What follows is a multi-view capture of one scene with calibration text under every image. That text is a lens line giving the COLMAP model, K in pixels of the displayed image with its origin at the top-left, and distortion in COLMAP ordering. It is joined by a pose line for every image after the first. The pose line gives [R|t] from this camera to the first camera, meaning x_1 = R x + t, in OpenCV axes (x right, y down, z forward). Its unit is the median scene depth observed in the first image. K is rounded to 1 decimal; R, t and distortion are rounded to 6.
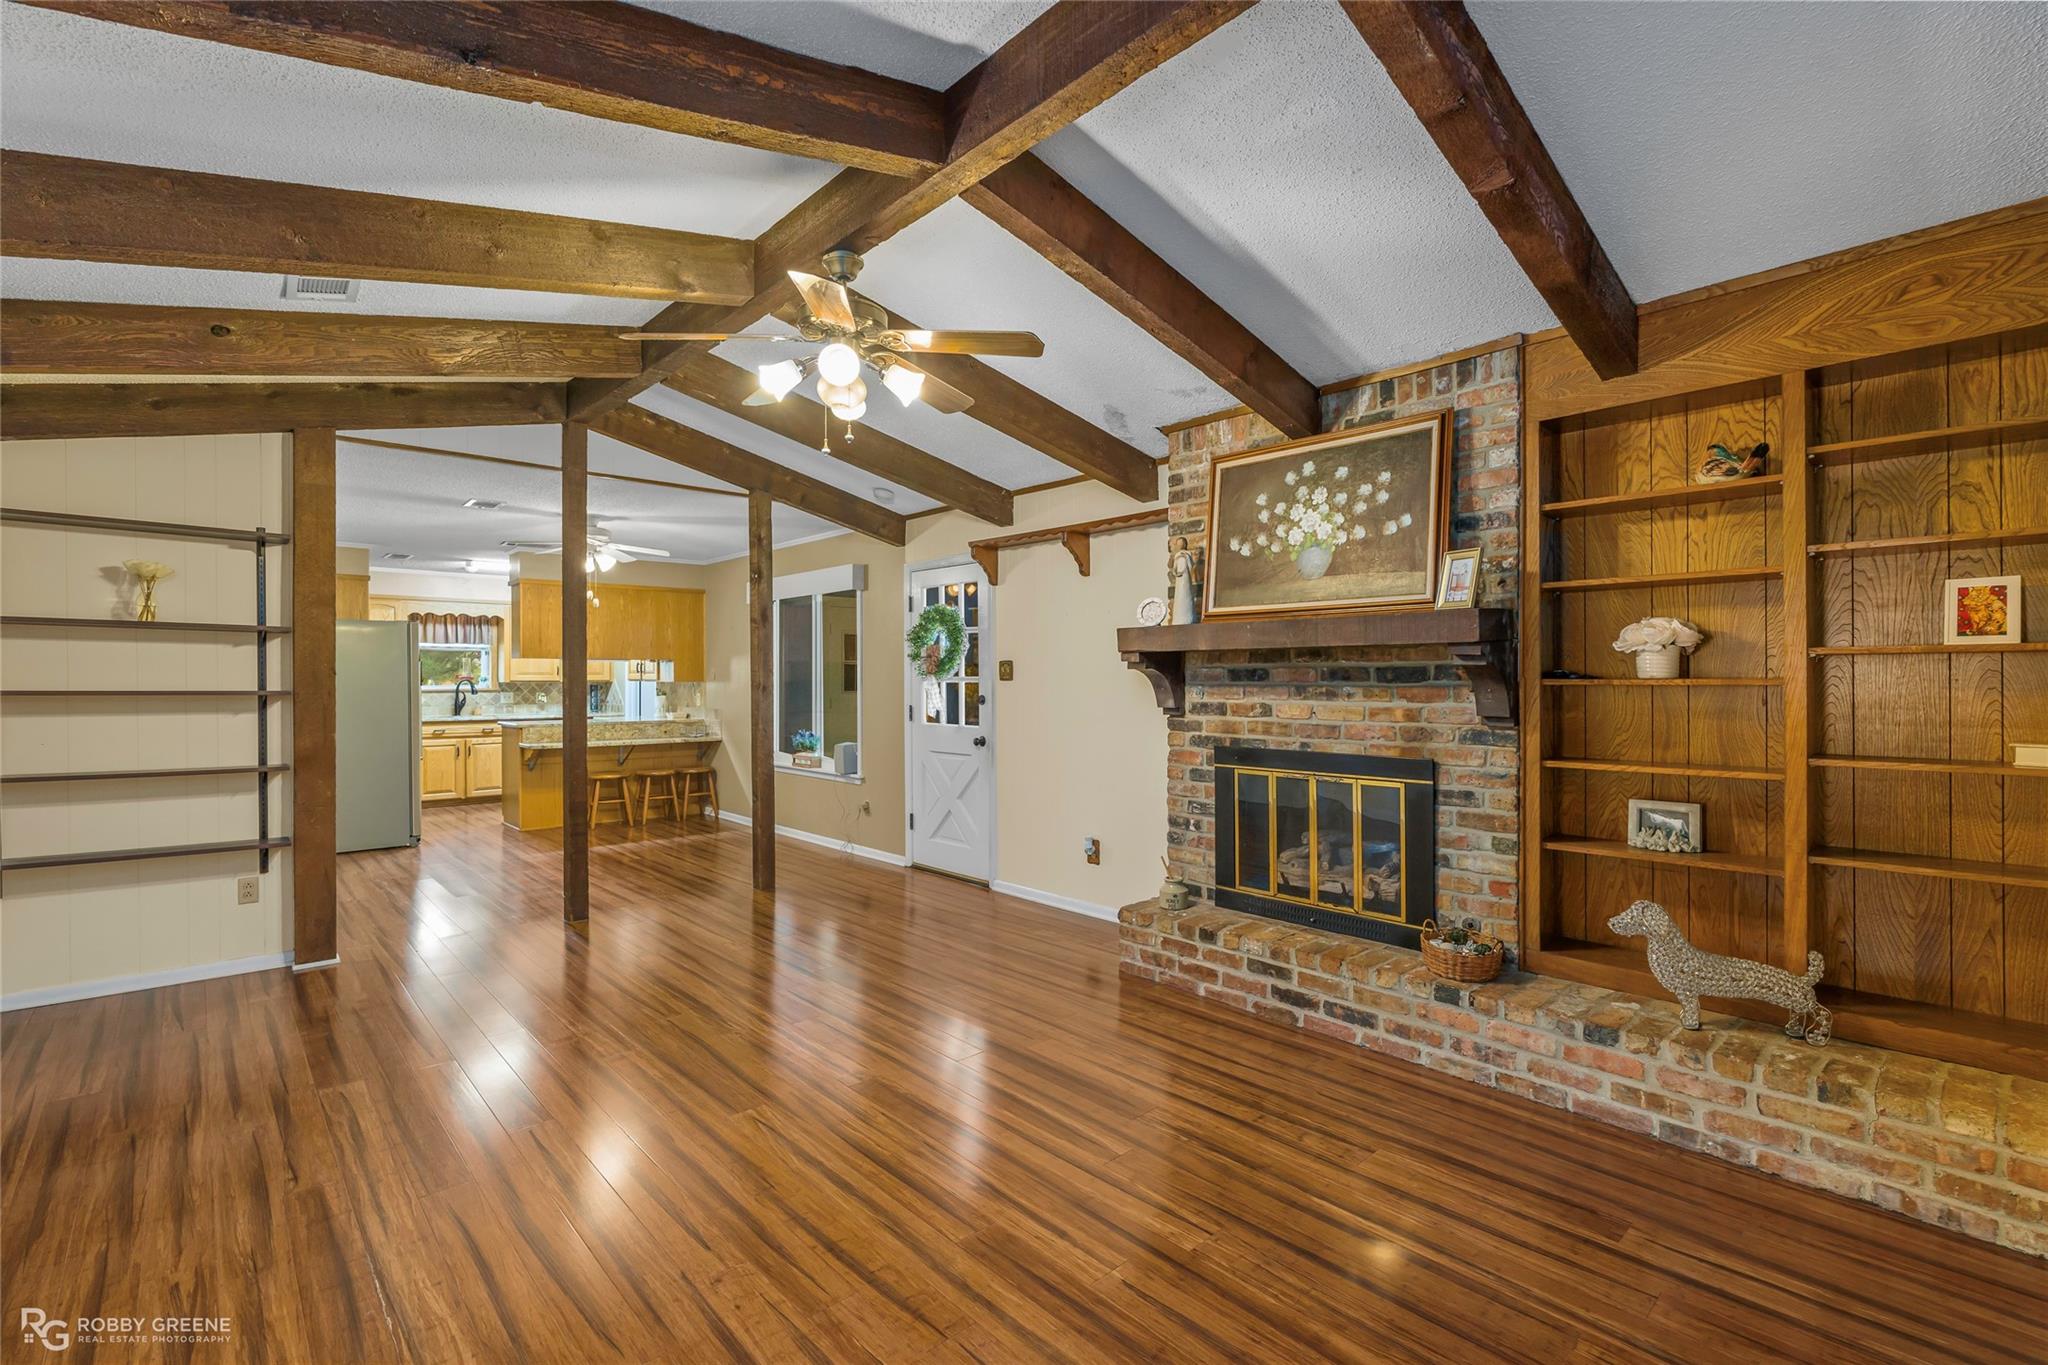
lens RADIAL K [[944.1, 0, 1024.0], [0, 944.1, 682.5], [0, 0, 1]] dist [-0.020403, -0.000144]
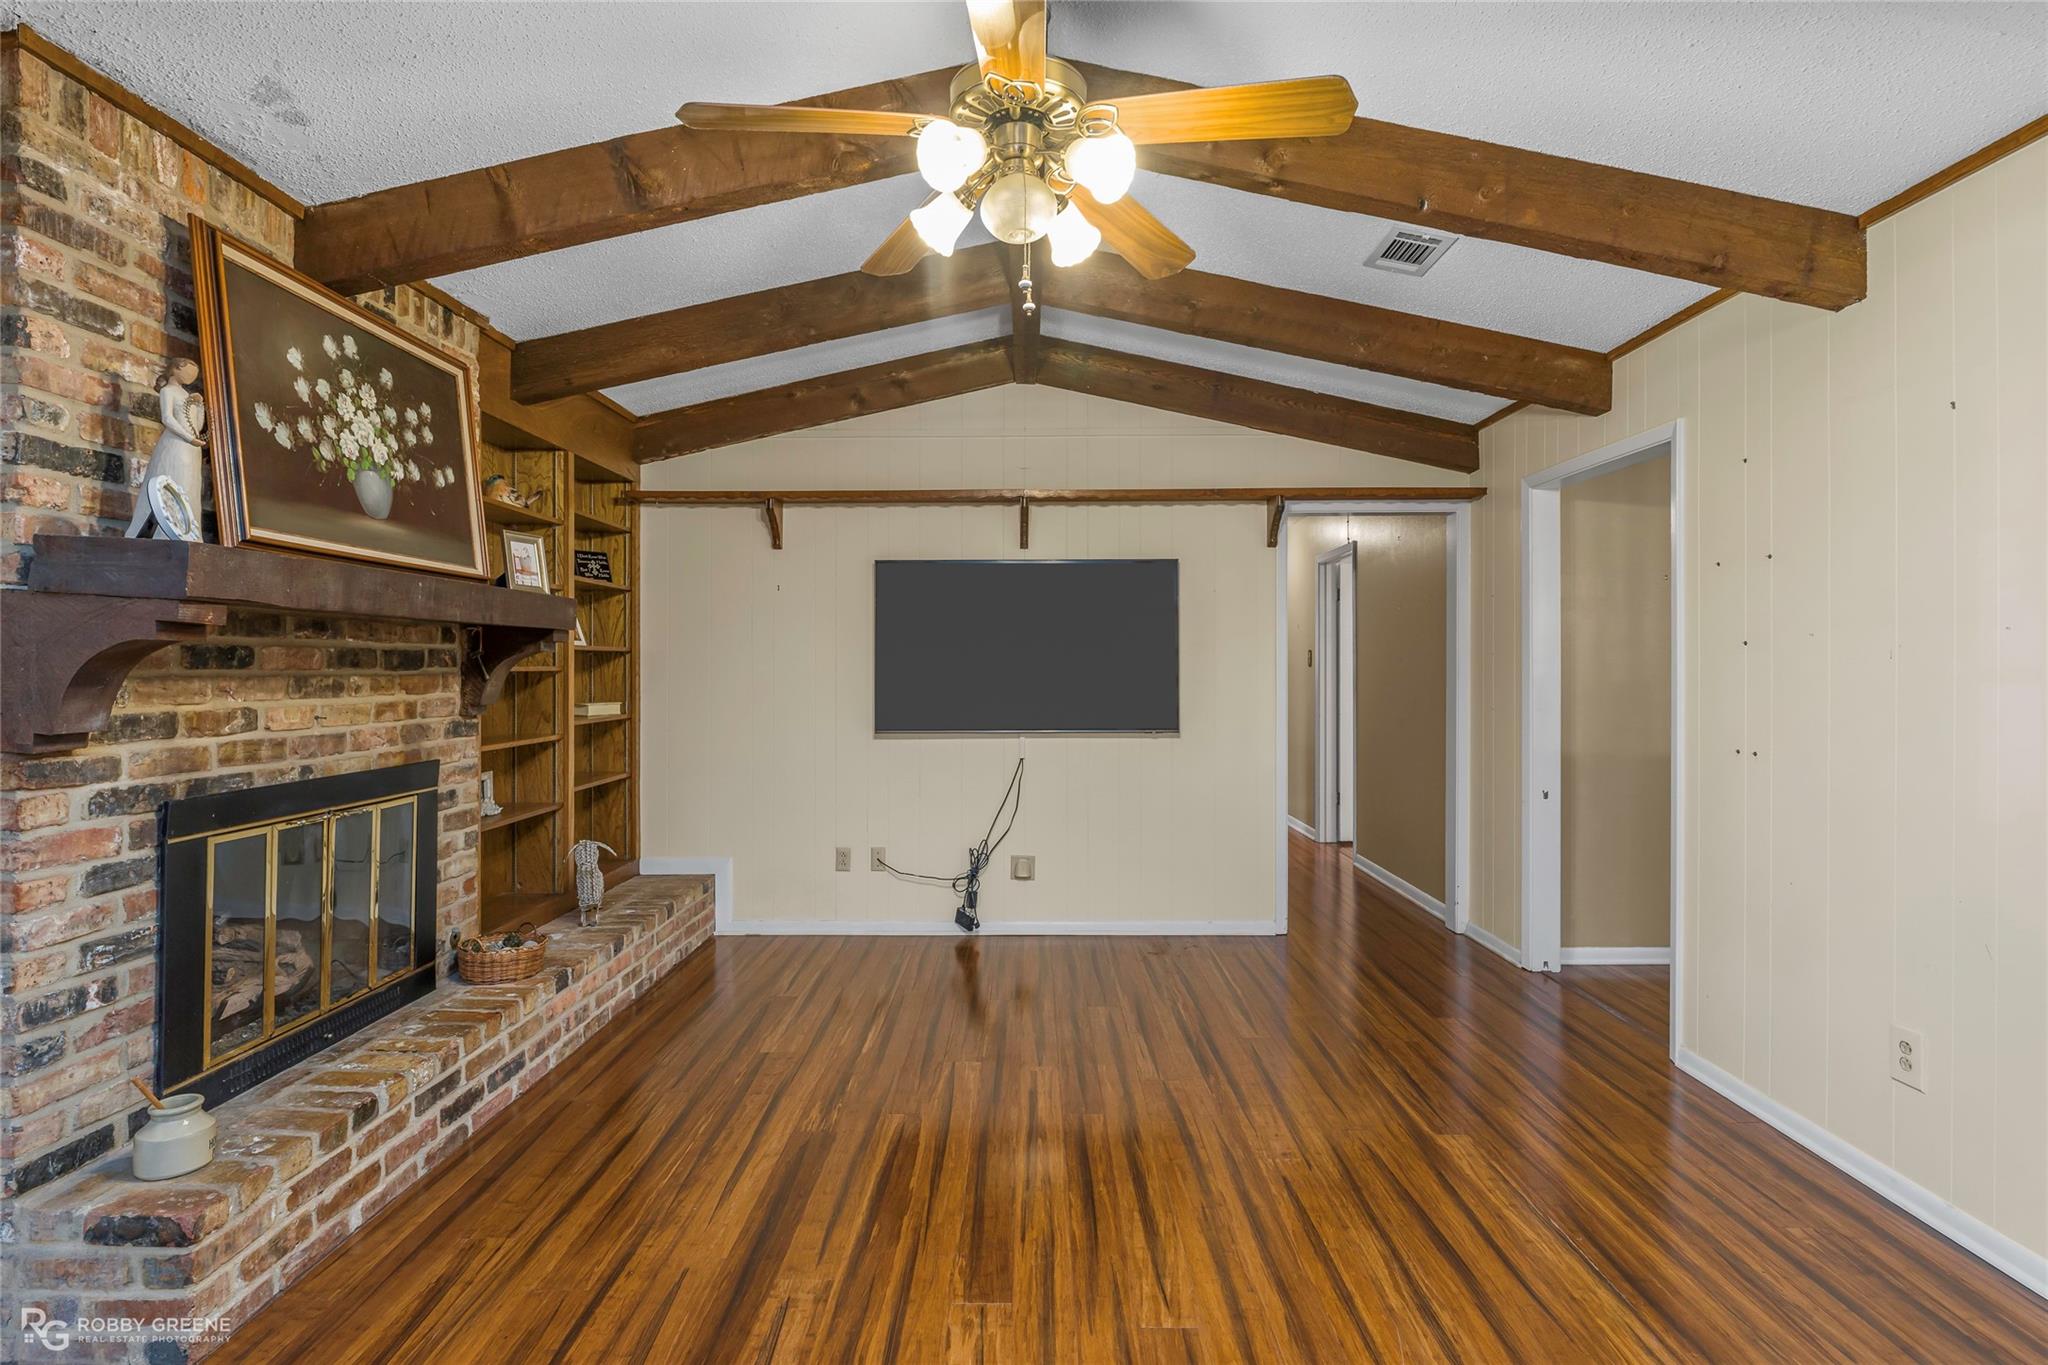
lens RADIAL K [[987.7, 0, 1024.0], [0, 987.7, 682.5], [0, 0, 1]] dist [-0.000661, -0.000170]
pose [[-0.739083, -0.003840, 0.673603, -0.512958], [0.010276, 0.999803, 0.016974, 0.001783], [-0.673536, 0.019468, -0.738898, 1.191168]]
